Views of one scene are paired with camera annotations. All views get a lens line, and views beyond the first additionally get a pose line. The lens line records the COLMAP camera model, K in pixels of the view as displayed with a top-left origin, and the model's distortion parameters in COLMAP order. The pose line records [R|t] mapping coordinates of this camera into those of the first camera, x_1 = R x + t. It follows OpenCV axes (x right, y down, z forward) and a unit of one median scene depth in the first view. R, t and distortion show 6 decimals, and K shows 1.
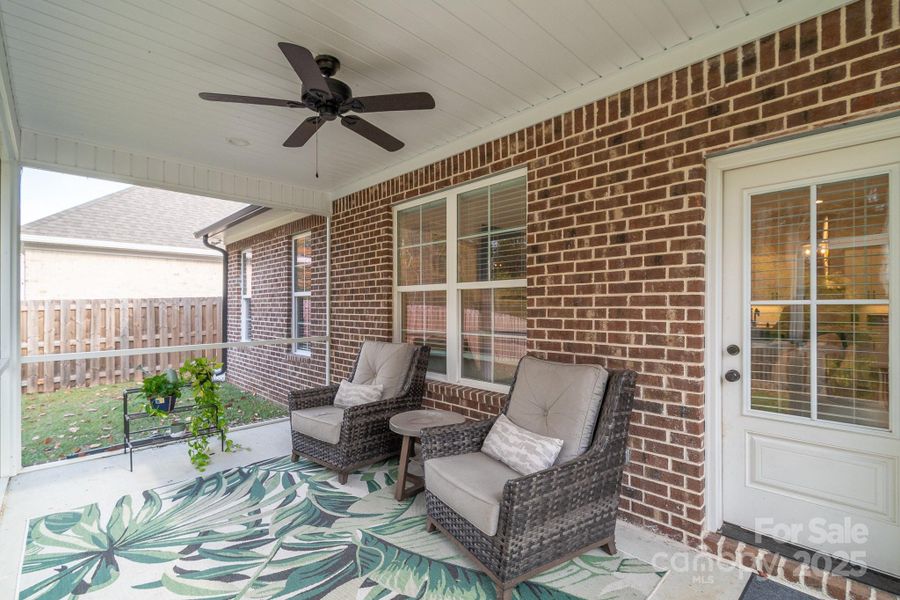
lens RADIAL K [[410.1, 0, 451.7], [0, 410.1, 305.0], [0, 0, 1]] dist [0.000323, -0.002098]
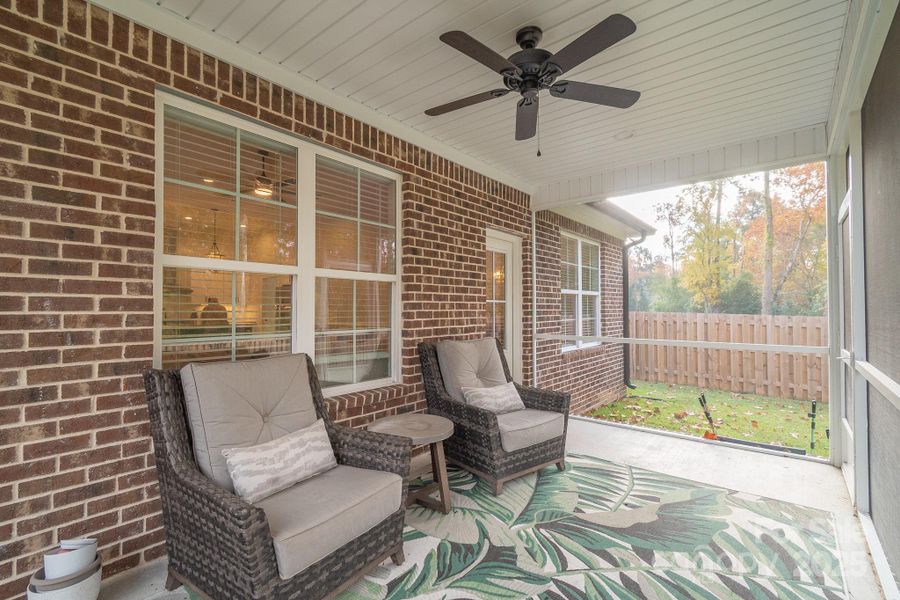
lens RADIAL K [[410.1, 0, 453.1], [0, 410.1, 301.4], [0, 0, 1]] dist [0.000323, -0.002098]
pose [[-0.114981, 0.019412, 0.993178, -0.979997], [-0.005727, 0.999779, -0.020204, 0.029515], [-0.993351, -0.008010, -0.114844, 1.037790]]
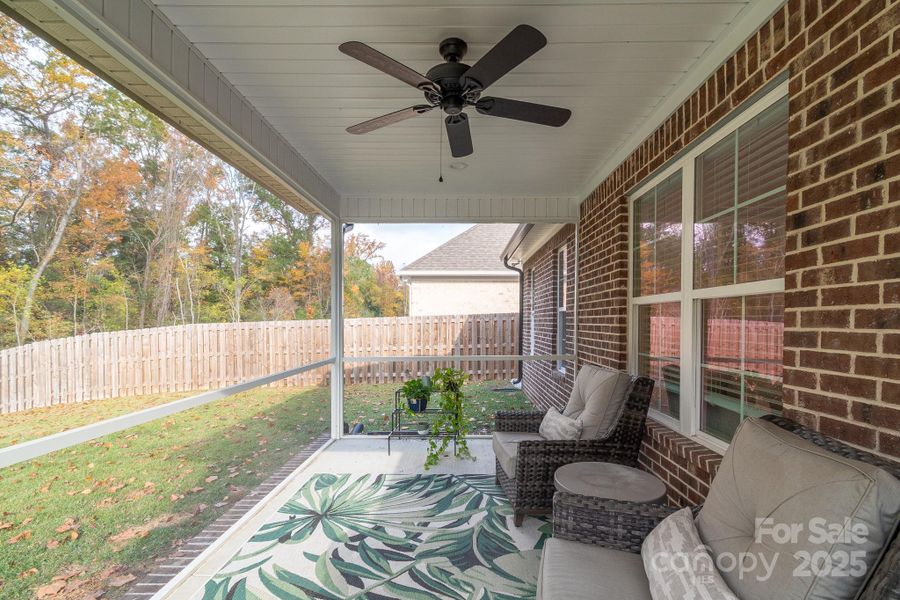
lens RADIAL K [[410.1, 0, 457.7], [0, 410.1, 326.2], [0, 0, 1]] dist [0.000323, -0.002098]
pose [[0.709235, 0.012083, -0.704868, 0.268910], [-0.000274, 0.999858, 0.016864, -0.006618], [0.704972, -0.011767, 0.709138, 0.305576]]
